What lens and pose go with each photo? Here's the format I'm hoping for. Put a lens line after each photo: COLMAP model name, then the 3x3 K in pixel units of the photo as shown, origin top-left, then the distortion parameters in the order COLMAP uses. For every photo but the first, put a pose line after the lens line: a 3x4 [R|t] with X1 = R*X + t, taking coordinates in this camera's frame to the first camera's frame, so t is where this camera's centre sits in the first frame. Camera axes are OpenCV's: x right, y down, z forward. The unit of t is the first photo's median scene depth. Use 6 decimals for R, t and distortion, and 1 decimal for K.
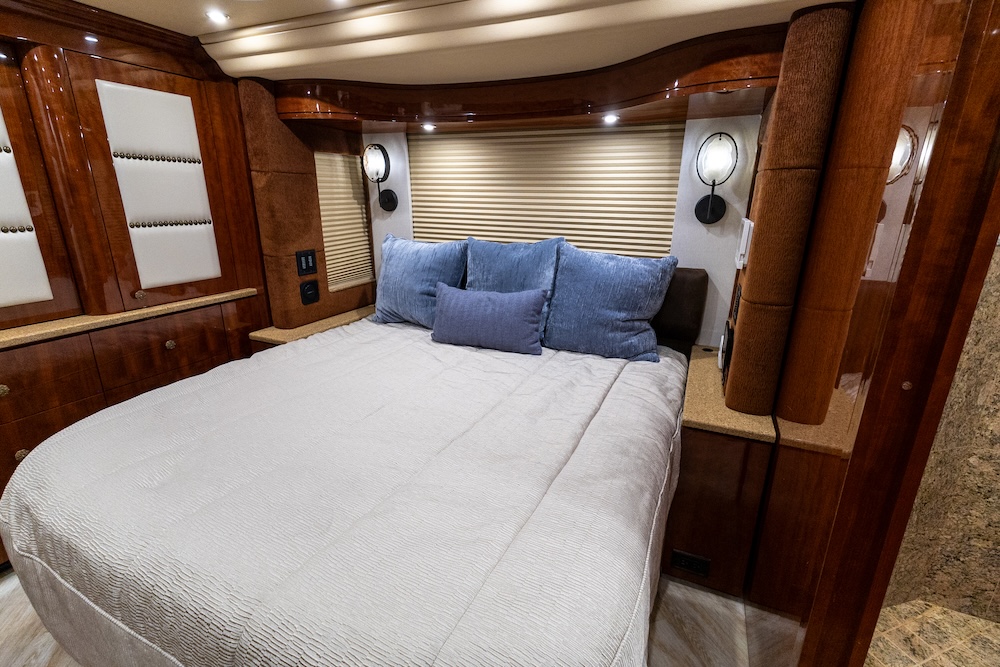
lens RADIAL K [[459.5, 0, 503.9], [0, 459.5, 334.9], [0, 0, 1]] dist [0.016870, -0.002677]
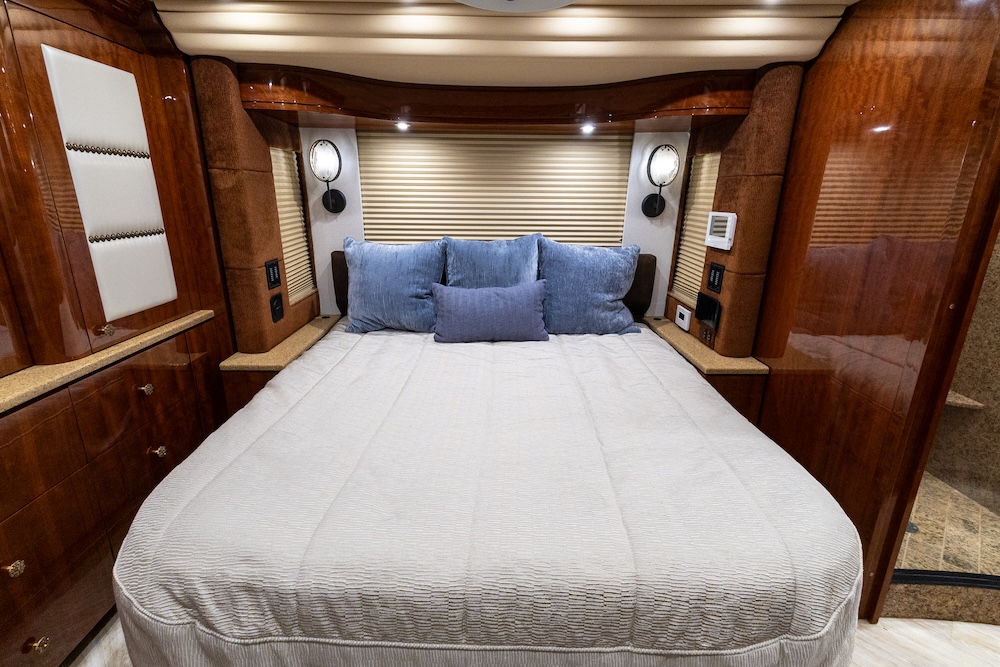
lens RADIAL K [[459.5, 0, 507.7], [0, 459.5, 334.1], [0, 0, 1]] dist [0.016870, -0.002677]
pose [[0.907672, -0.128190, 0.399624, -0.442287], [0.126712, 0.991478, 0.030240, -0.016642], [-0.400095, 0.023189, 0.916180, 0.029895]]
